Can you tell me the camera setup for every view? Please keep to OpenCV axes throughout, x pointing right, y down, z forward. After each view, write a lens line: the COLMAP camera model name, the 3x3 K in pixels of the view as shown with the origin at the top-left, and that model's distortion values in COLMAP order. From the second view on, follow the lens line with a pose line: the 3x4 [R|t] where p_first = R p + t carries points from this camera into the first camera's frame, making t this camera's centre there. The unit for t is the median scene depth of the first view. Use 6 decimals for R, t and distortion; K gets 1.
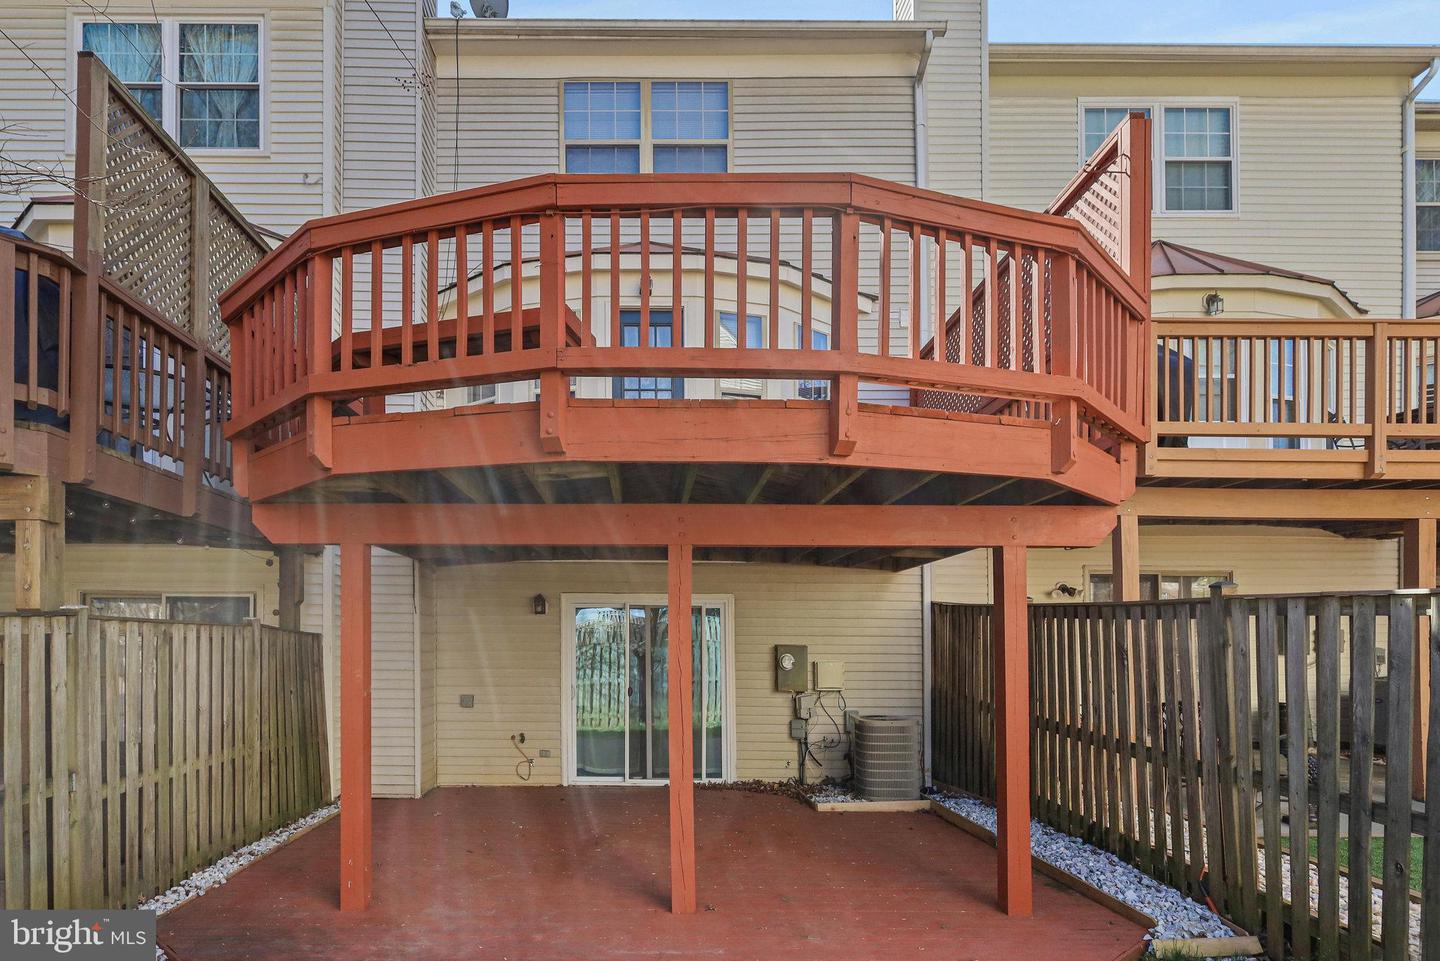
lens RADIAL K [[791.2, 0, 624.1], [0, 791.2, 637.4], [0, 0, 1]] dist [0.001300, -0.001002]
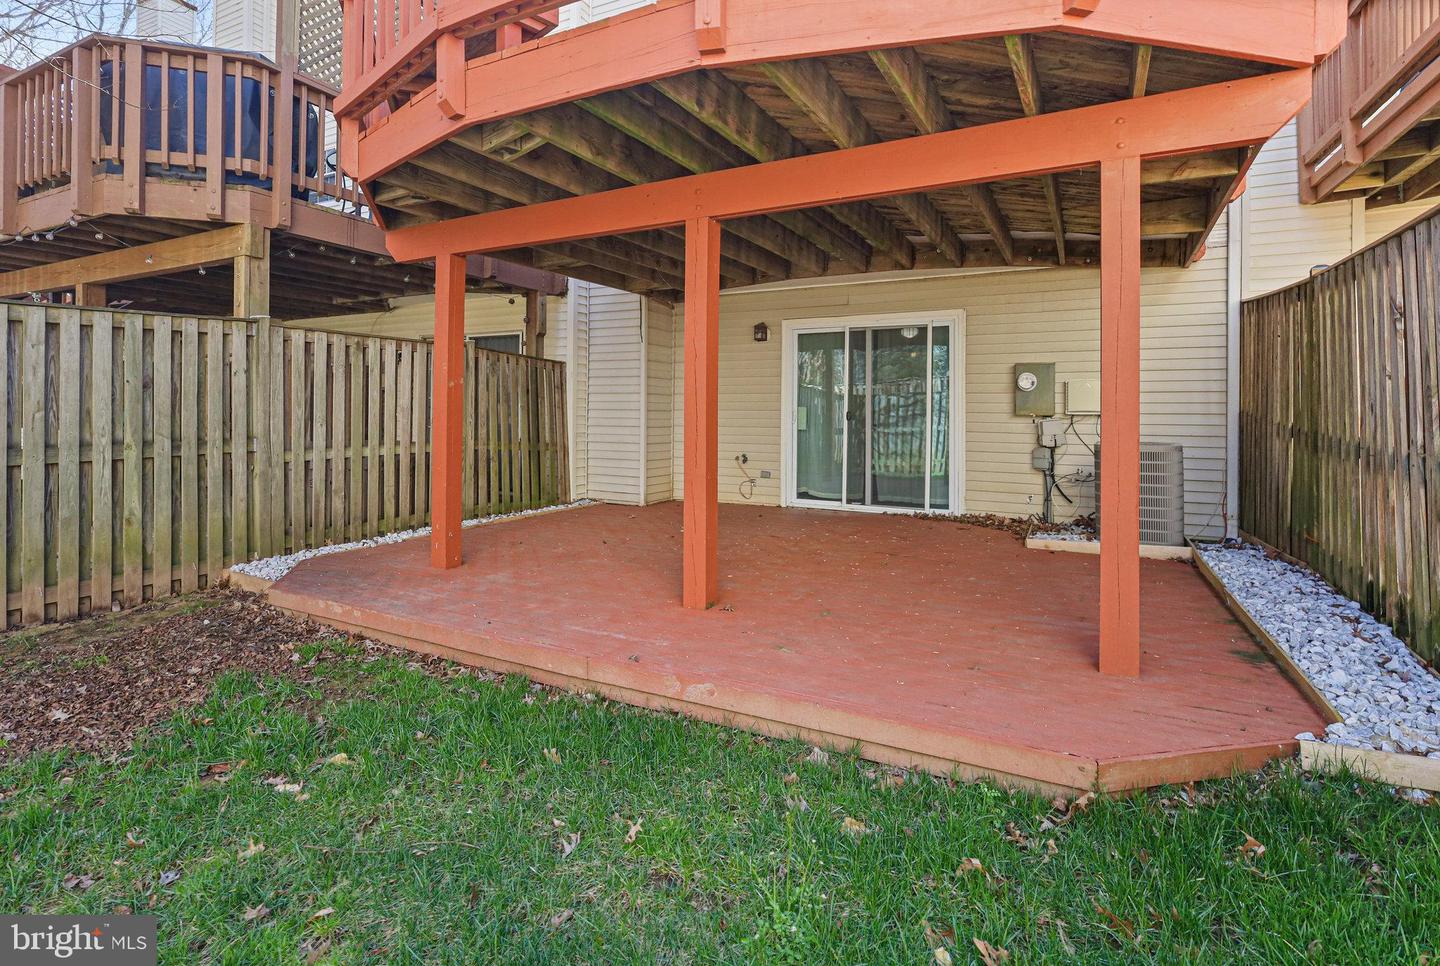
lens RADIAL K [[701.8, 0, 668.0], [0, 701.8, 412.3], [0, 0, 1]] dist [0.004486, -0.001265]
pose [[0.878515, -0.000192, -0.477714, 0.228436], [0.006132, 0.999922, 0.010874, 0.053831], [0.477675, -0.012482, 0.878448, 0.128212]]
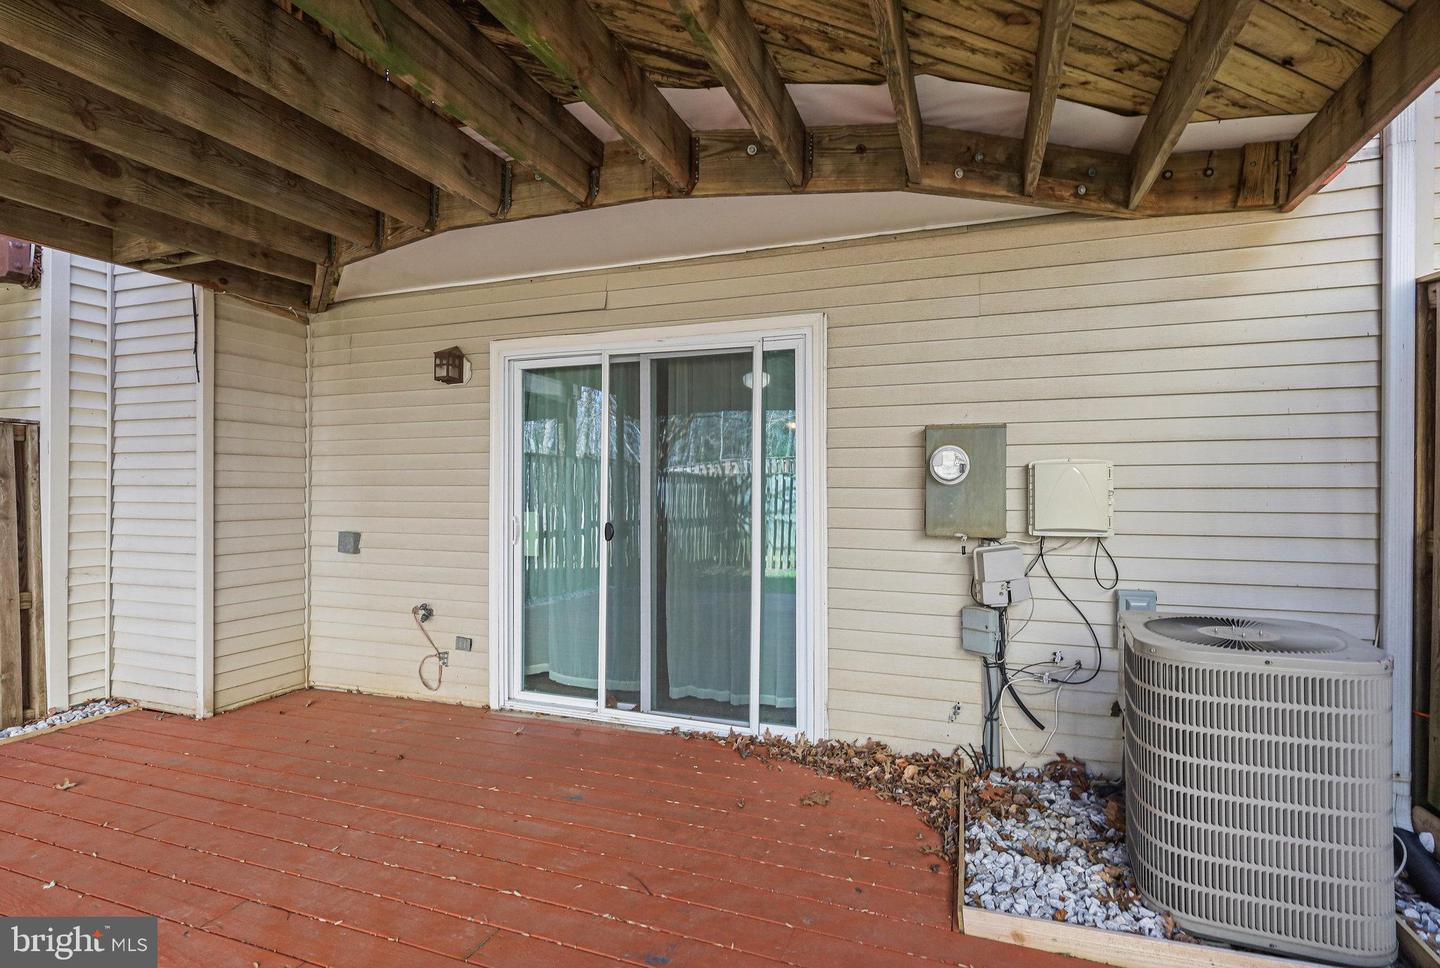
lens RADIAL K [[701.8, 0, 676.1], [0, 701.8, 495.3], [0, 0, 1]] dist [0.004486, -0.001265]
pose [[0.931741, -0.001515, -0.363121, 0.206237], [0.009904, 0.999725, 0.021241, 0.037668], [0.362989, -0.023387, 0.931500, 0.612066]]
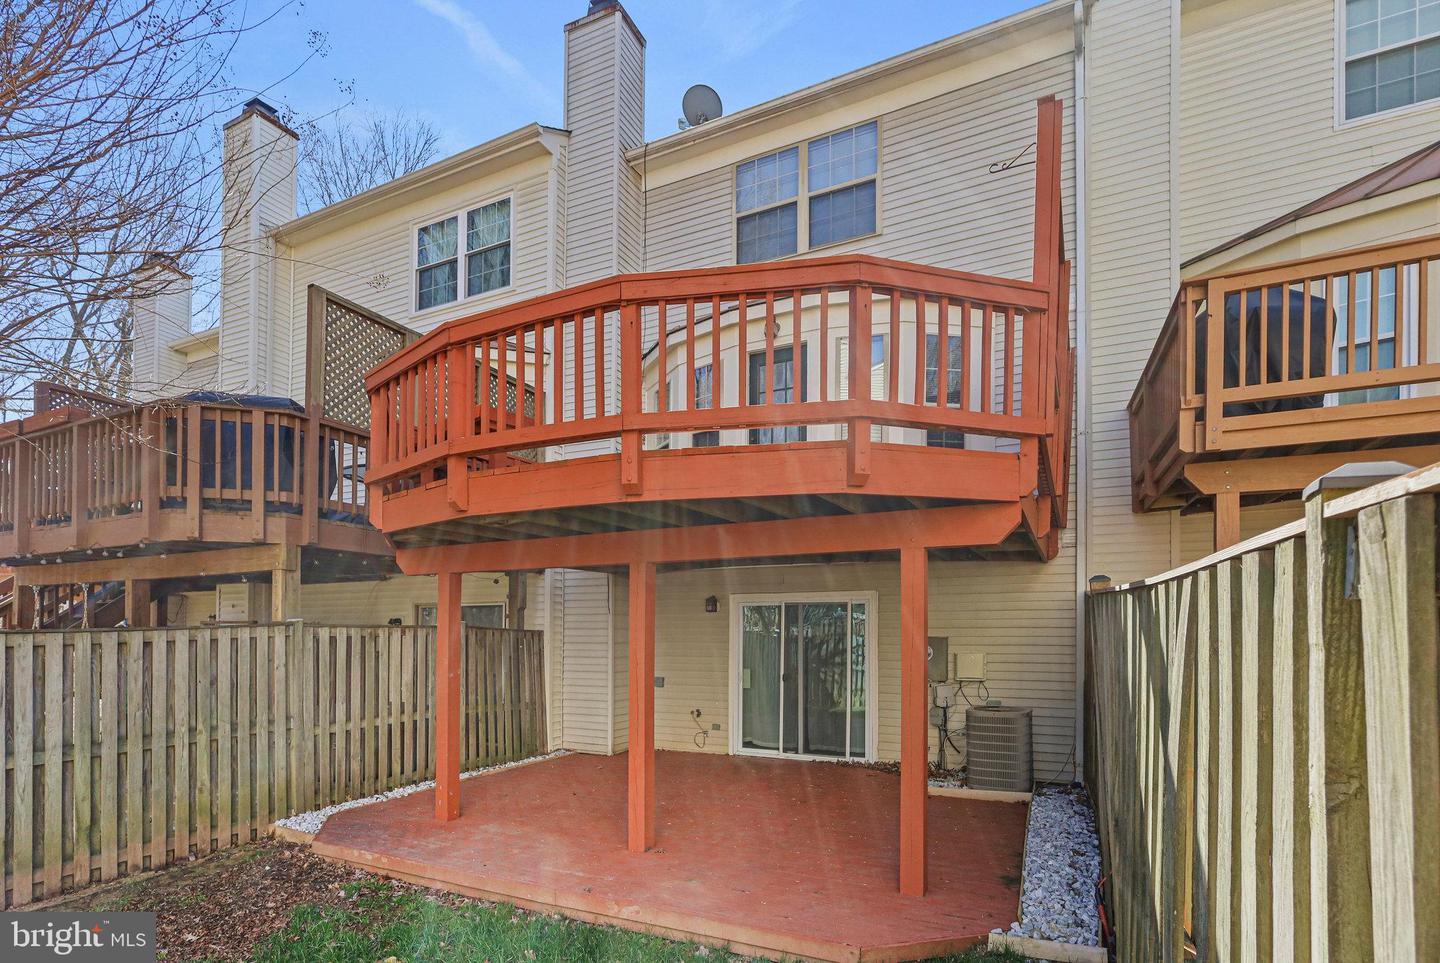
lens RADIAL K [[701.8, 0, 678.1], [0, 701.8, 629.6], [0, 0, 1]] dist [0.004486, -0.001265]
pose [[0.897070, -0.009156, -0.441793, 0.325813], [0.010722, 0.999942, 0.001048, -0.004750], [0.441758, -0.005677, 0.897116, 0.007226]]
